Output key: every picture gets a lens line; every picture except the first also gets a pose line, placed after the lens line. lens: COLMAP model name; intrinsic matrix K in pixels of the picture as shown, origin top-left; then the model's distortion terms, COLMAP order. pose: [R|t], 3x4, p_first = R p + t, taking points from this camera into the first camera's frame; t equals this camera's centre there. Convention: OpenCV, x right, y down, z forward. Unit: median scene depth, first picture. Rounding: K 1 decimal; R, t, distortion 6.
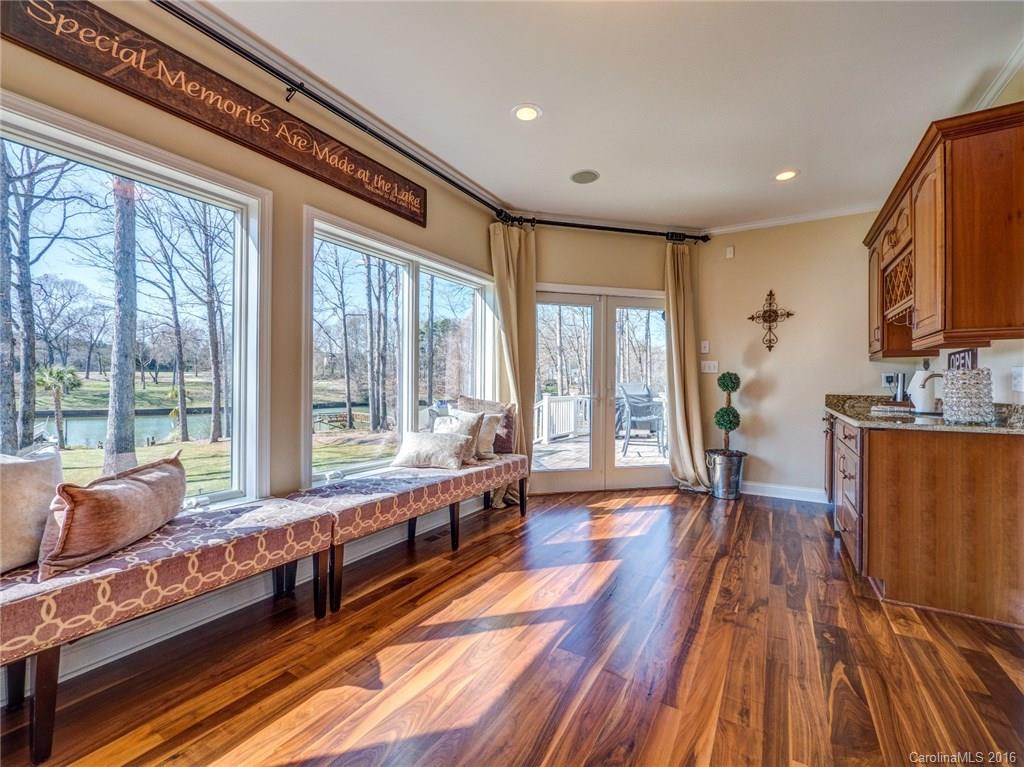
lens RADIAL K [[438.8, 0, 508.4], [0, 438.8, 384.7], [0, 0, 1]] dist [-0.004642, -0.000657]
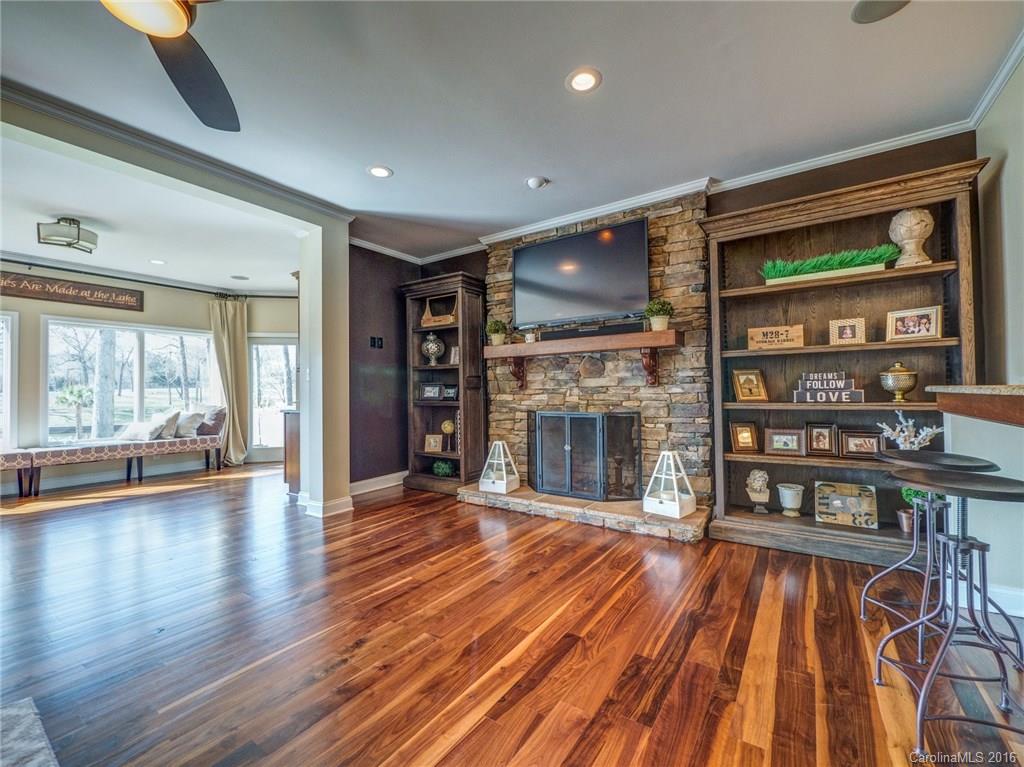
lens RADIAL K [[438.8, 0, 516.5], [0, 438.8, 385.1], [0, 0, 1]] dist [-0.004642, -0.000657]
pose [[0.998818, -0.023739, -0.042412, 1.179158], [0.023039, 0.999591, -0.016928, 0.015591], [0.042797, 0.015931, 0.998957, -0.625792]]
